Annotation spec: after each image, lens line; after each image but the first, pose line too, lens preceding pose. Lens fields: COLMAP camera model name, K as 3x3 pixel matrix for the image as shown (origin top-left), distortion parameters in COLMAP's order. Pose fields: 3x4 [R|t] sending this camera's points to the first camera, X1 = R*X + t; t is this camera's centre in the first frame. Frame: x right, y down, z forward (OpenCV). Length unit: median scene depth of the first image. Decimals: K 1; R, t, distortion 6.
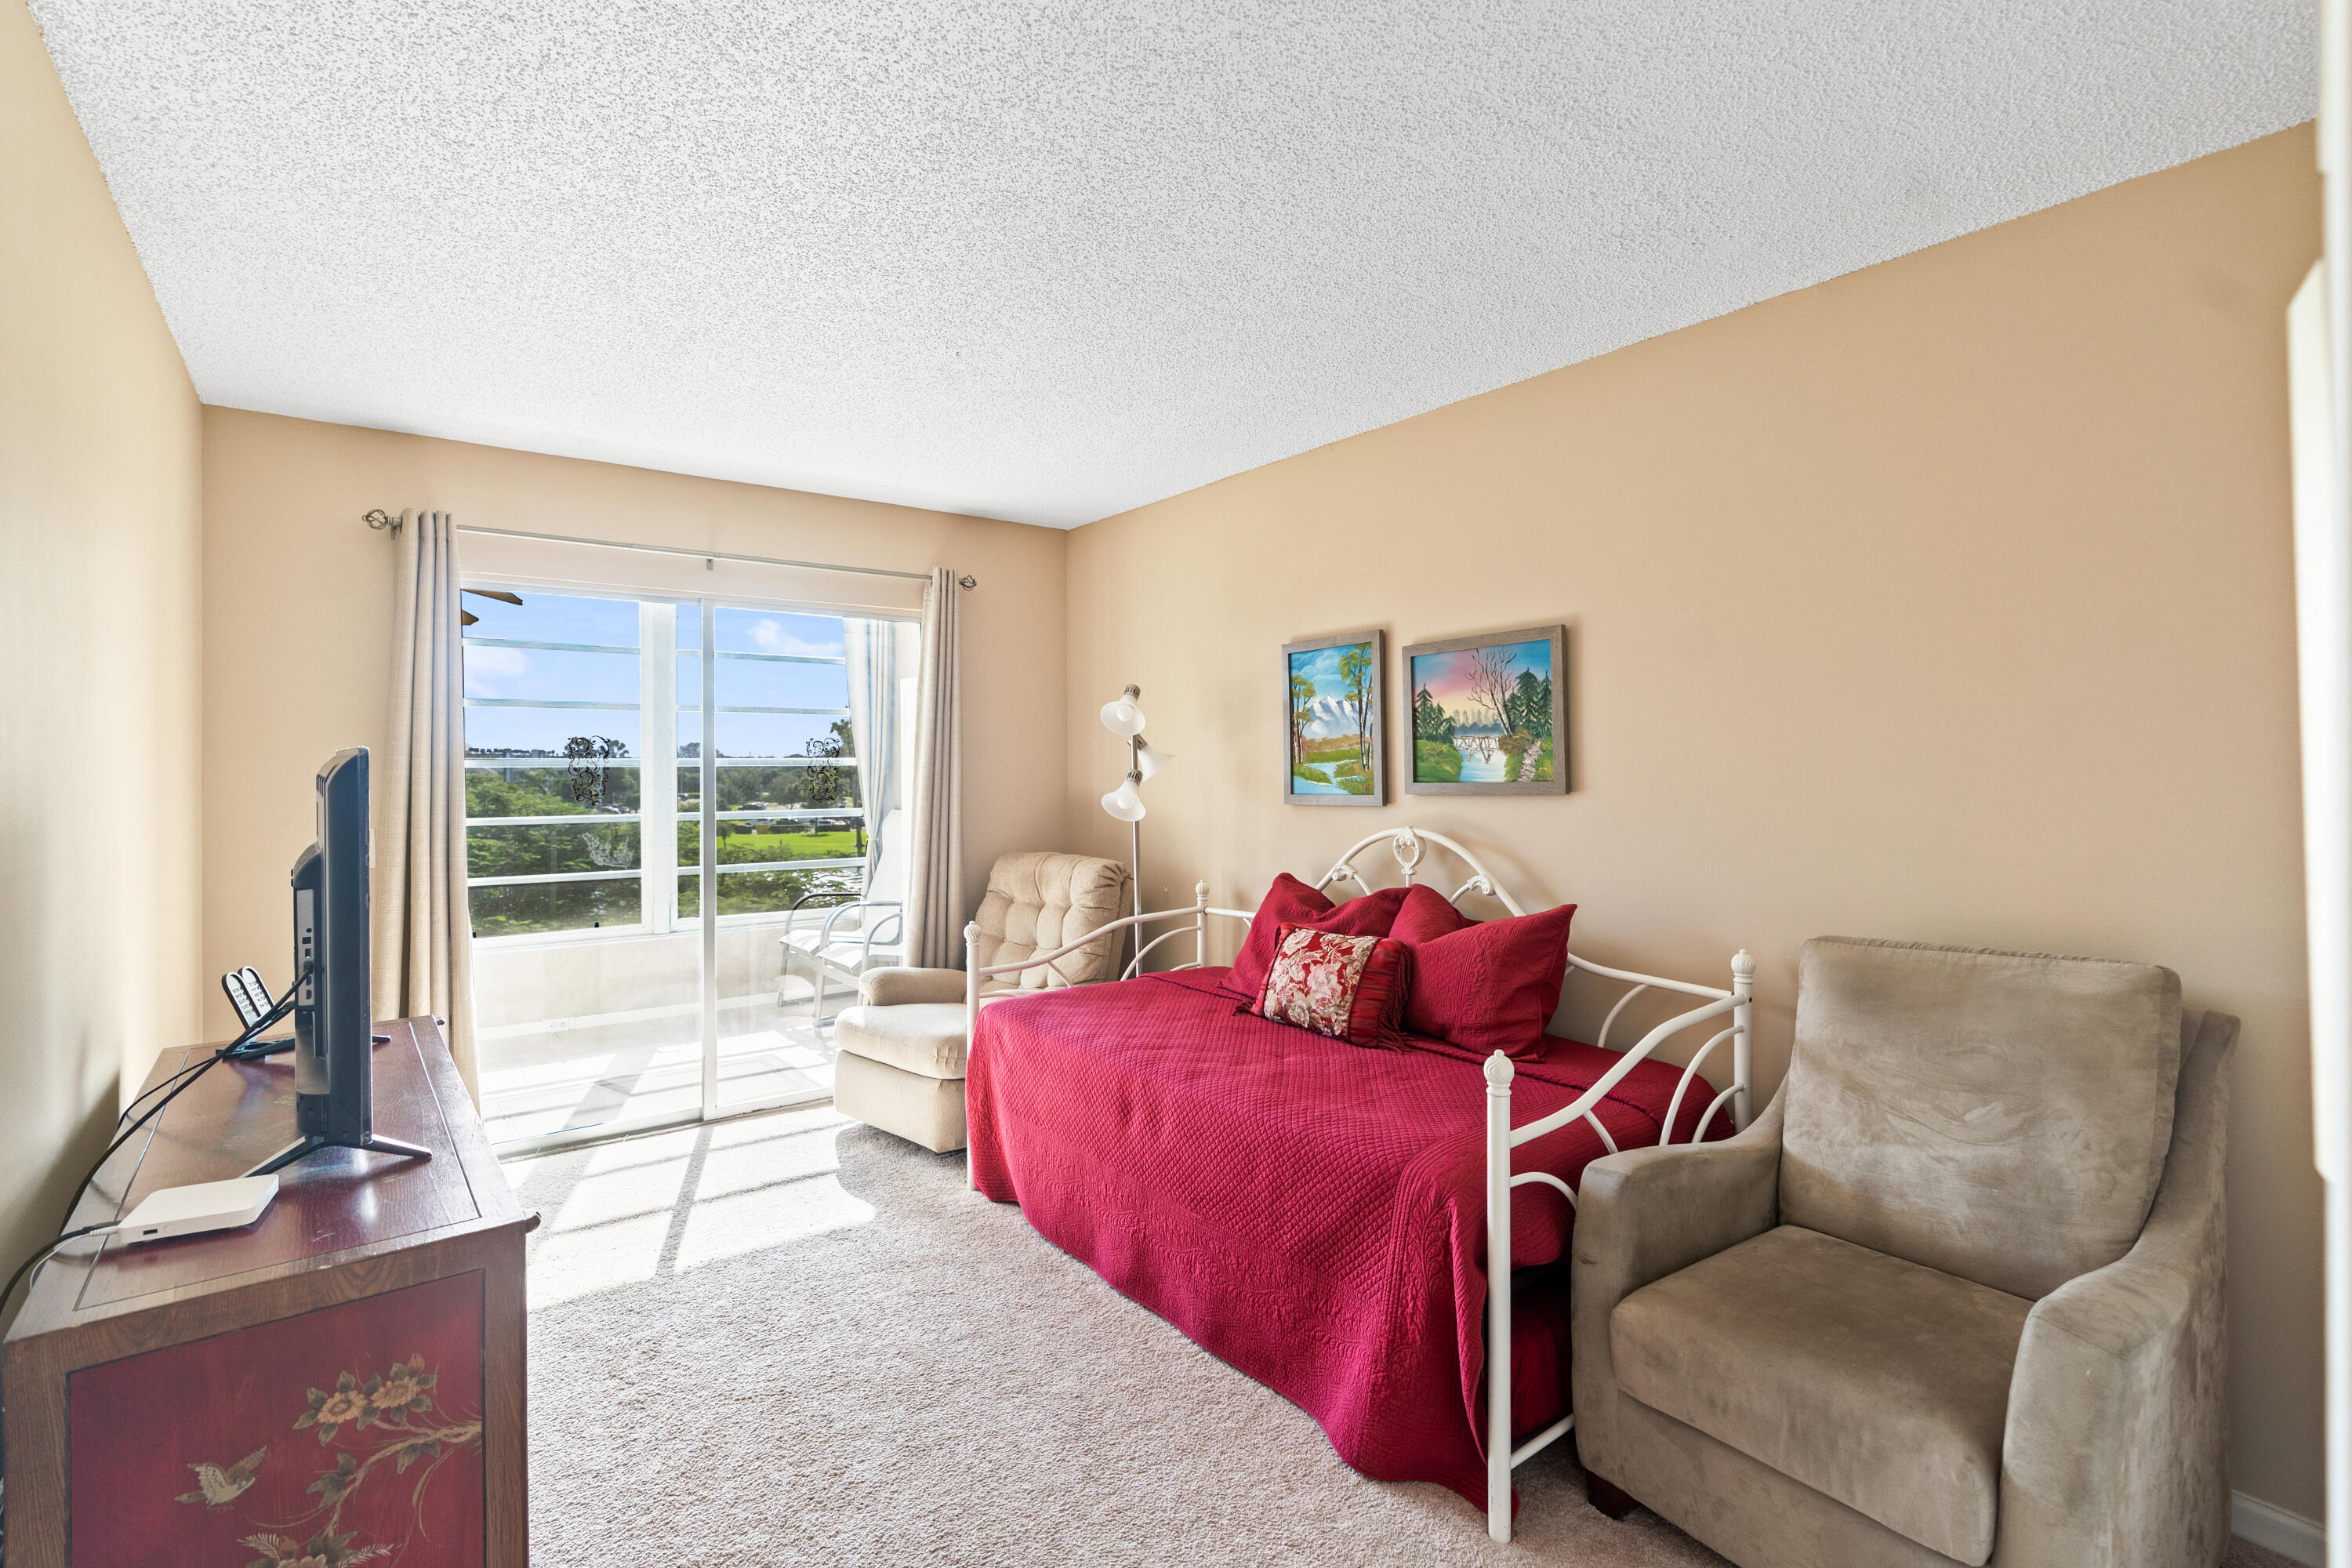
lens RADIAL K [[1080.0, 0, 1175.0], [0, 1080.0, 770.6], [0, 0, 1]] dist [-0.008367, 0.004045]
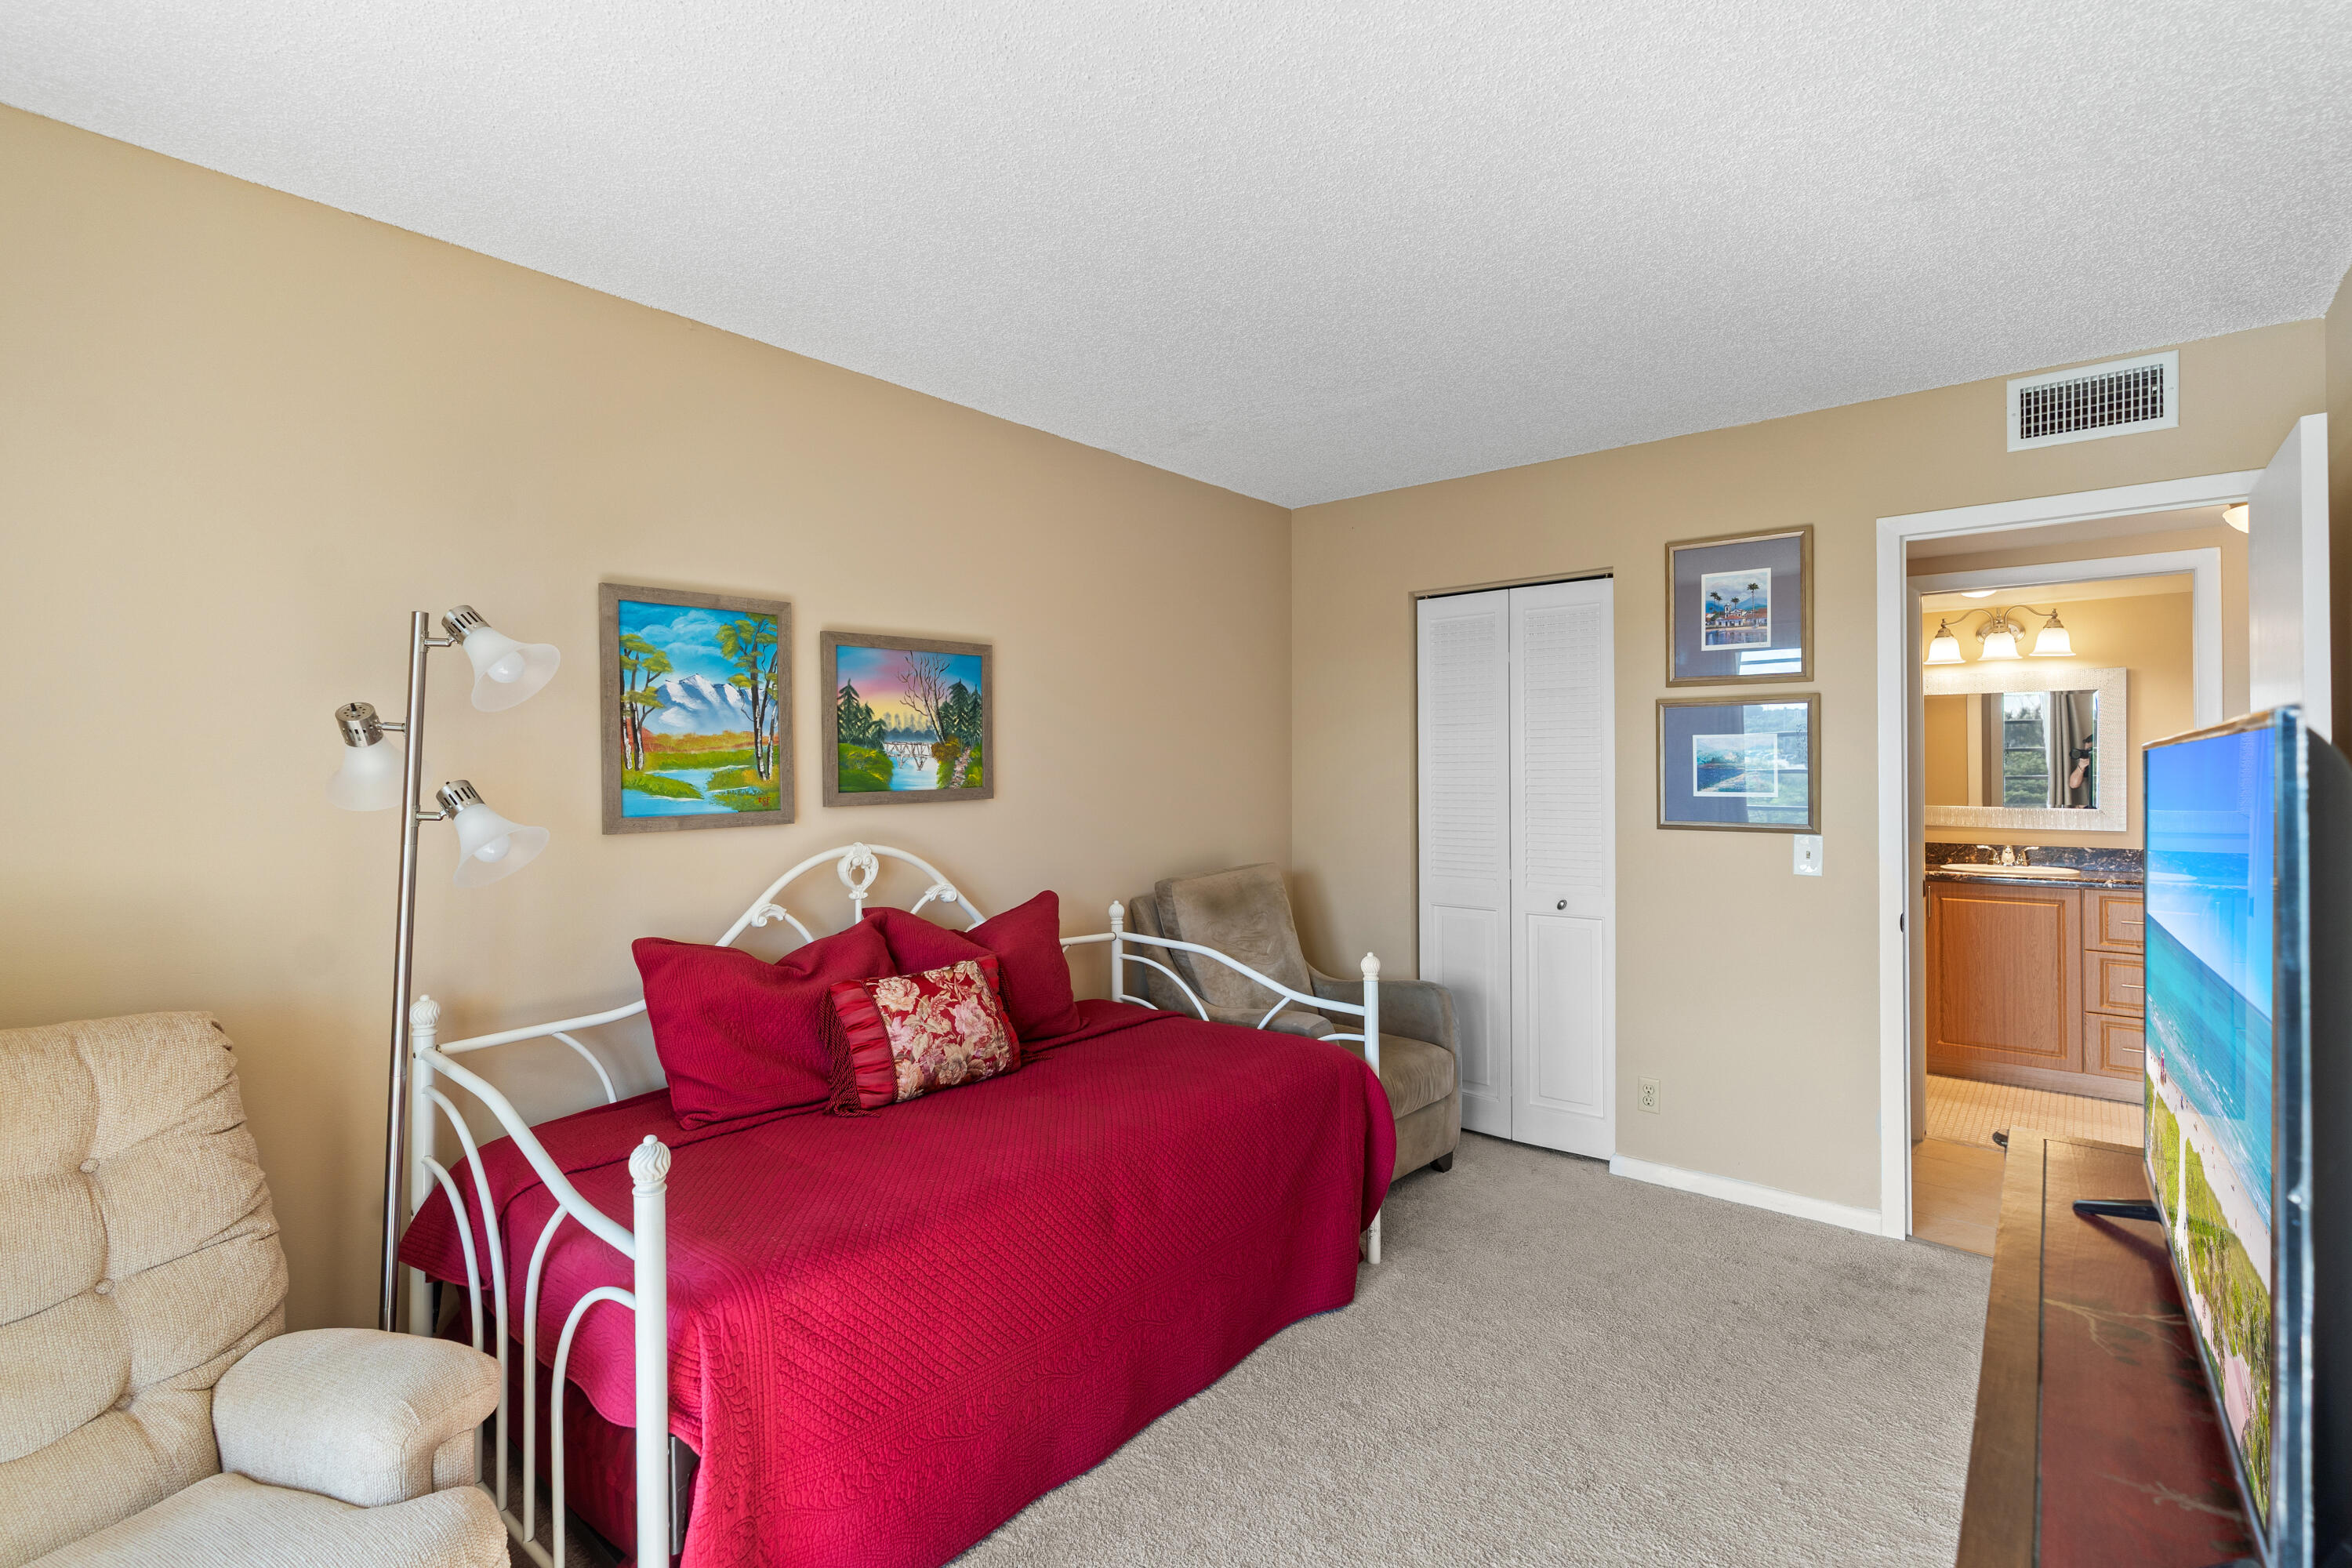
lens RADIAL K [[1080.0, 0, 1189.1], [0, 1080.0, 762.9], [0, 0, 1]] dist [-0.008367, 0.004045]
pose [[-0.215550, 0.007723, 0.976462, -0.700366], [0.006969, 0.999955, -0.006371, -0.005322], [-0.976468, 0.005432, -0.215594, 0.947570]]
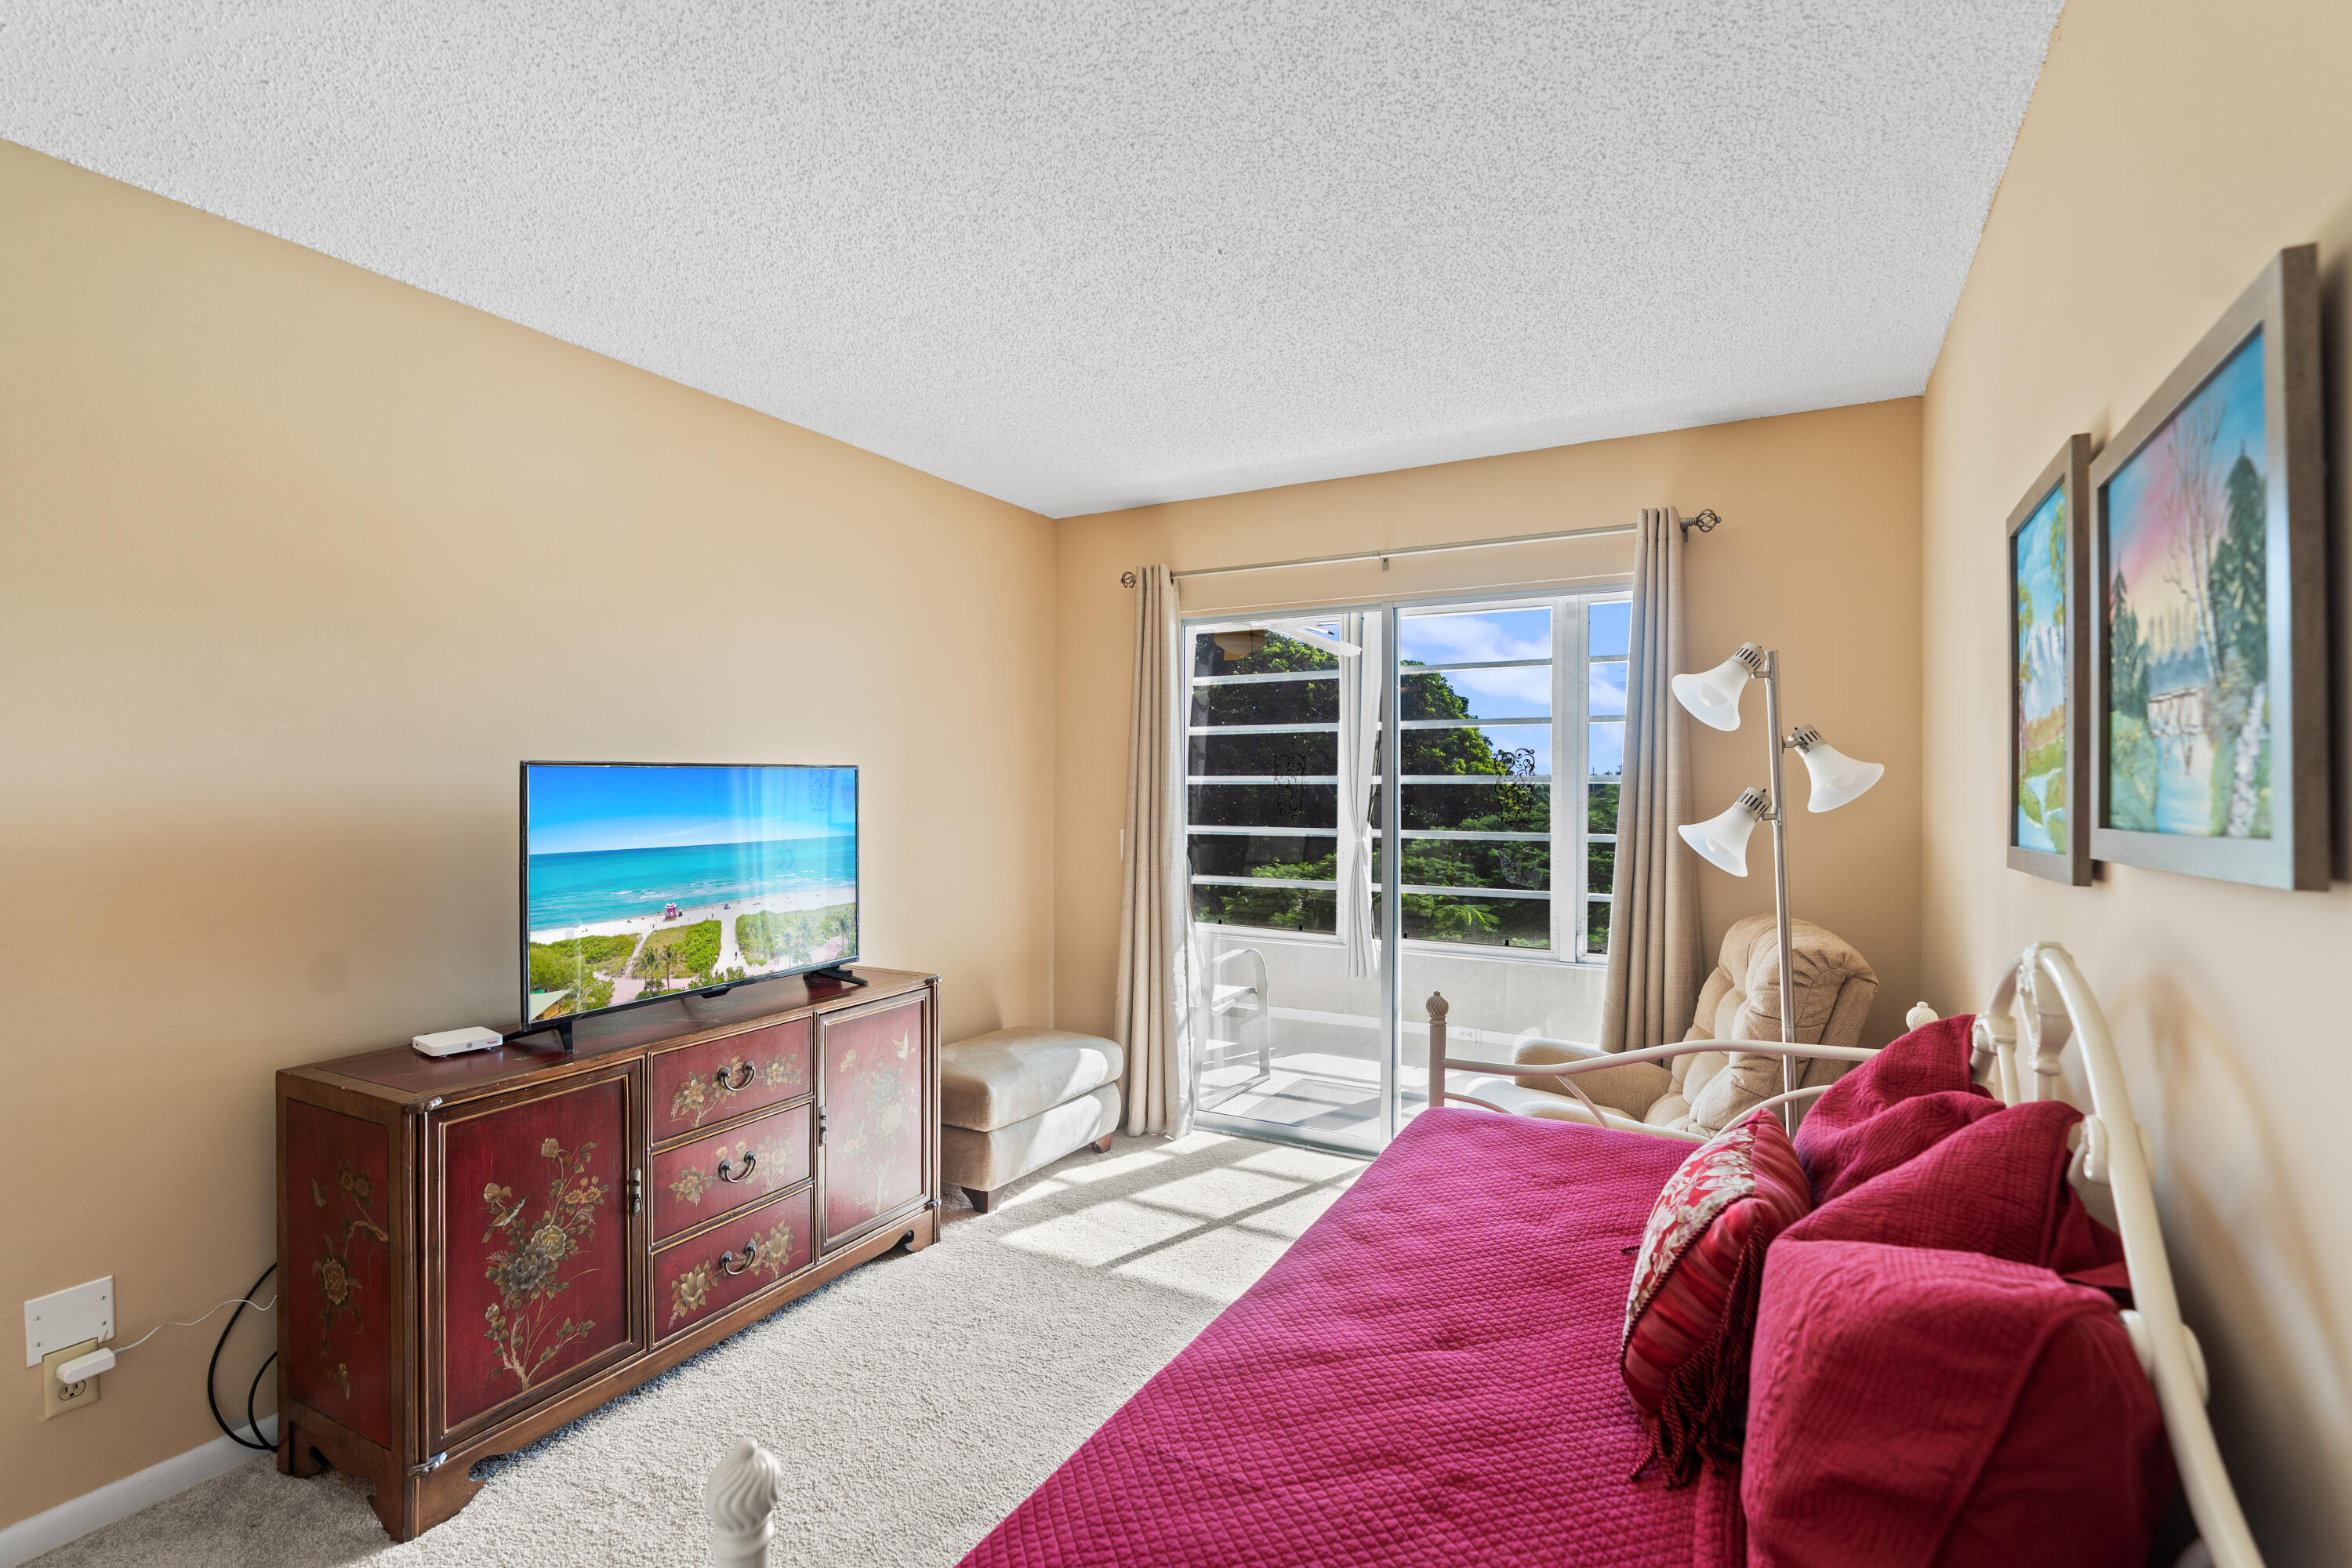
lens RADIAL K [[1080.0, 0, 1171.6], [0, 1080.0, 796.8], [0, 0, 1]] dist [-0.008367, 0.004045]
pose [[0.396501, 0.016246, -0.917890, 0.449440], [-0.010261, 0.999859, 0.013265, -0.001228], [0.917977, 0.004159, 0.396612, 0.584858]]
